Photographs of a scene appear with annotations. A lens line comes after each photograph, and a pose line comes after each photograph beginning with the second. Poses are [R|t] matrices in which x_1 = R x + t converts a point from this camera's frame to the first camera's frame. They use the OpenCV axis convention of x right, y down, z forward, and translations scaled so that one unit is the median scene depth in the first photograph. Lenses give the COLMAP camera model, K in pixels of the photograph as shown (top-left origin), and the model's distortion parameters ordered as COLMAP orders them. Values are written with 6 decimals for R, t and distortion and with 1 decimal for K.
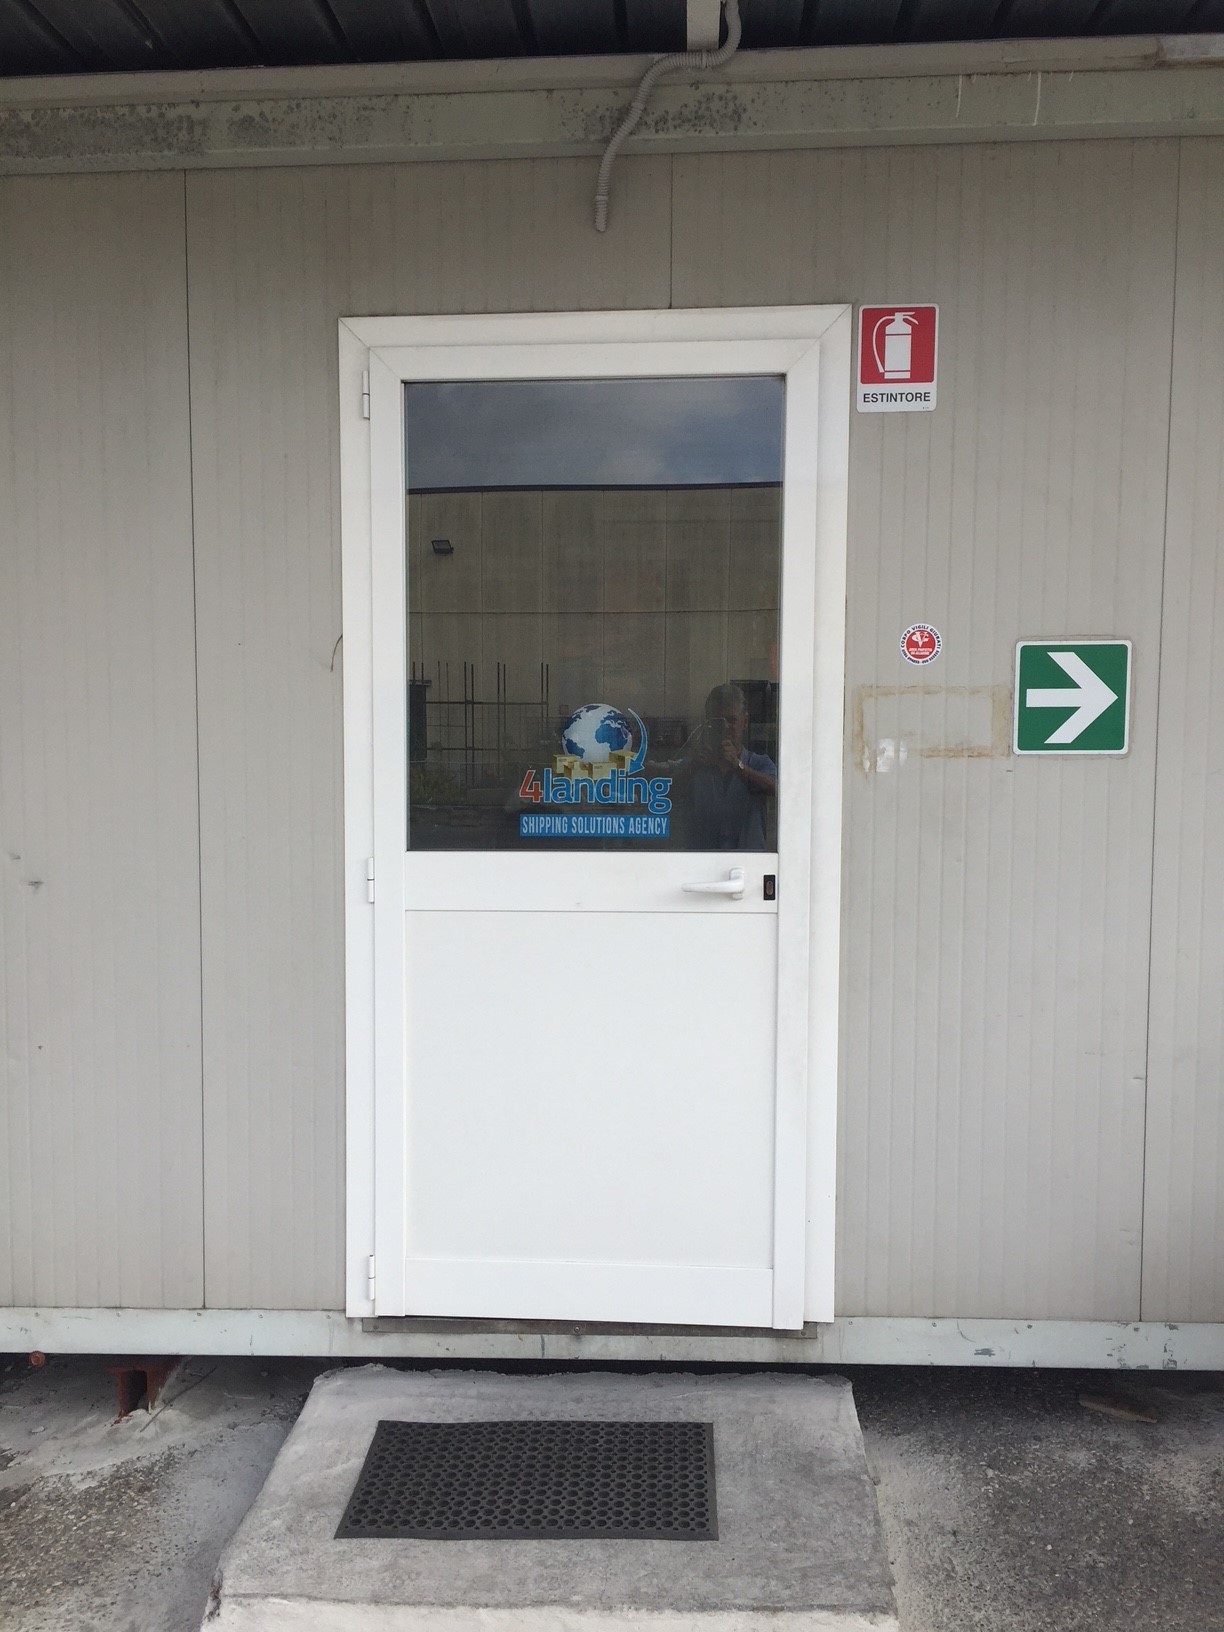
lens RADIAL K [[1338.1, 0, 612.0], [0, 1338.1, 816.0], [0, 0, 1]] dist [0.062319, -0.089200]
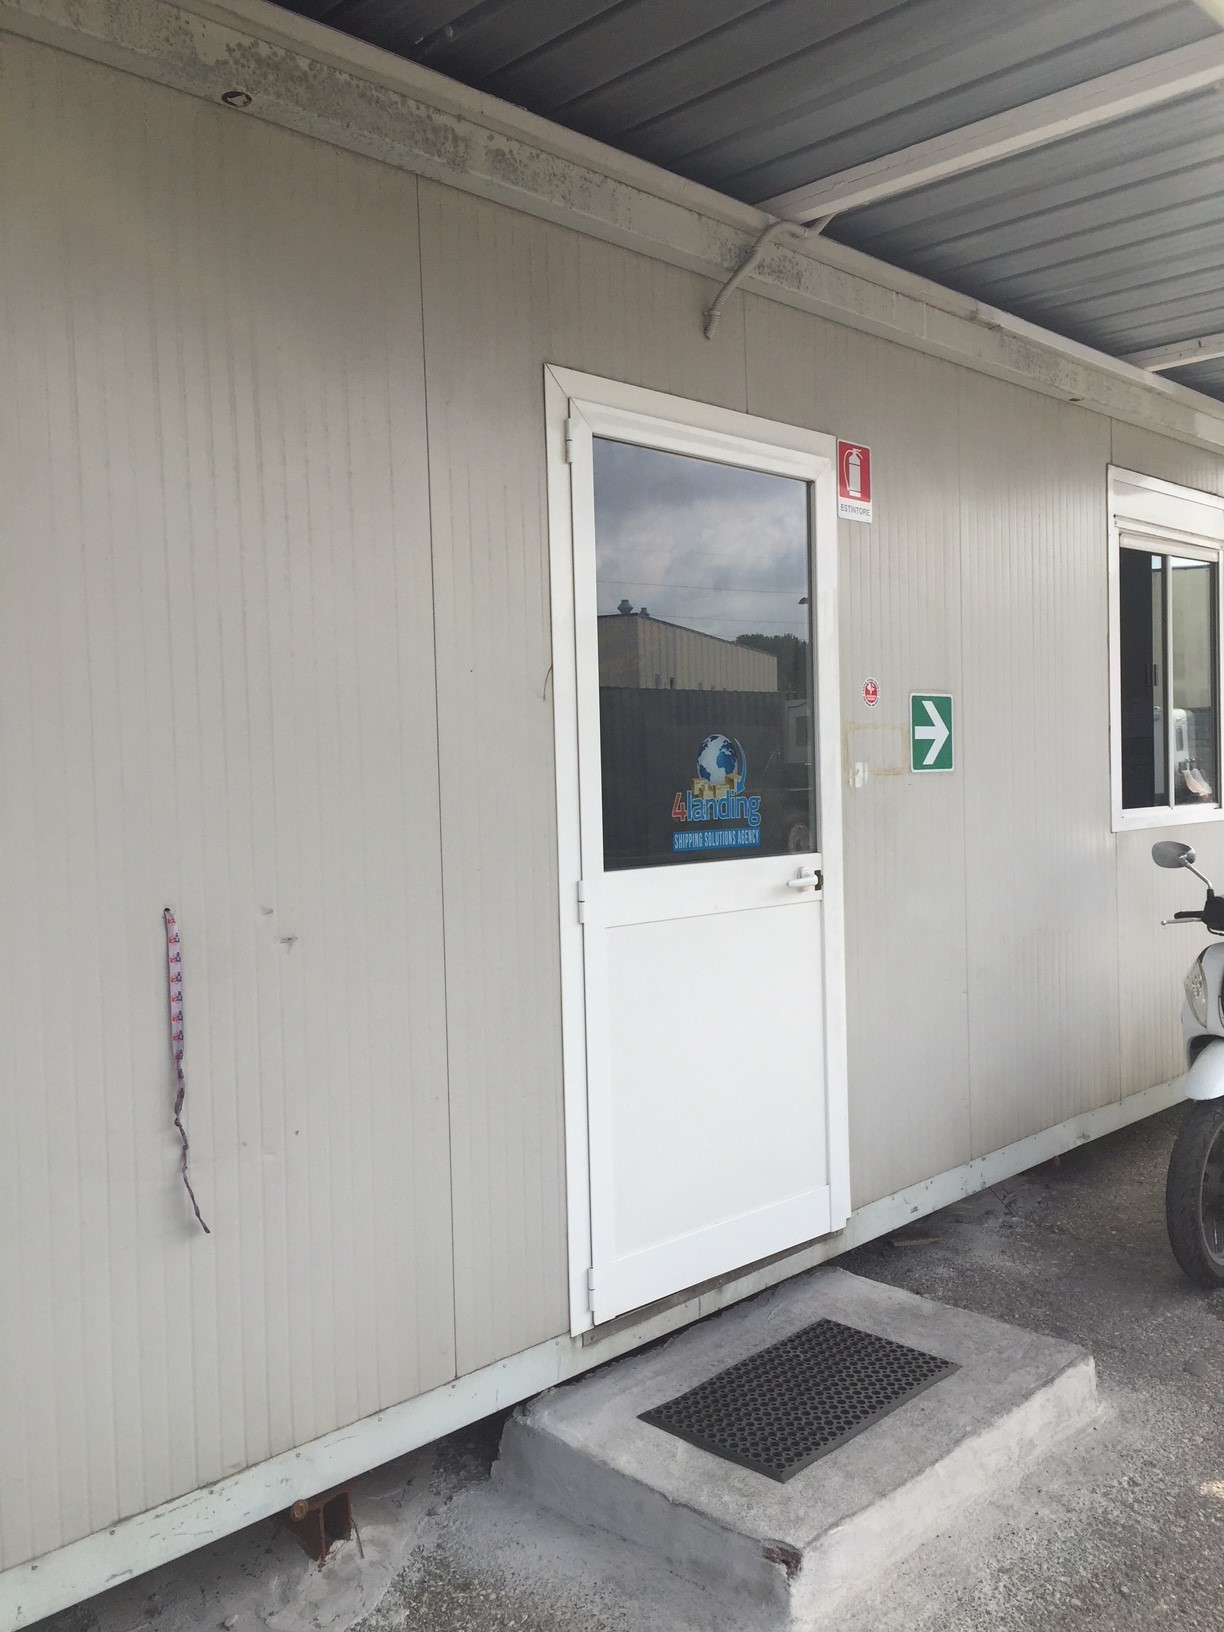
lens RADIAL K [[1405.7, 0, 613.8], [0, 1405.7, 787.2], [0, 0, 1]] dist [0.084196, -0.136468]
pose [[0.656924, -0.020546, 0.753677, -1.009217], [0.054154, 0.998333, -0.019986, -0.018281], [-0.752010, 0.053944, 0.656941, 0.265107]]
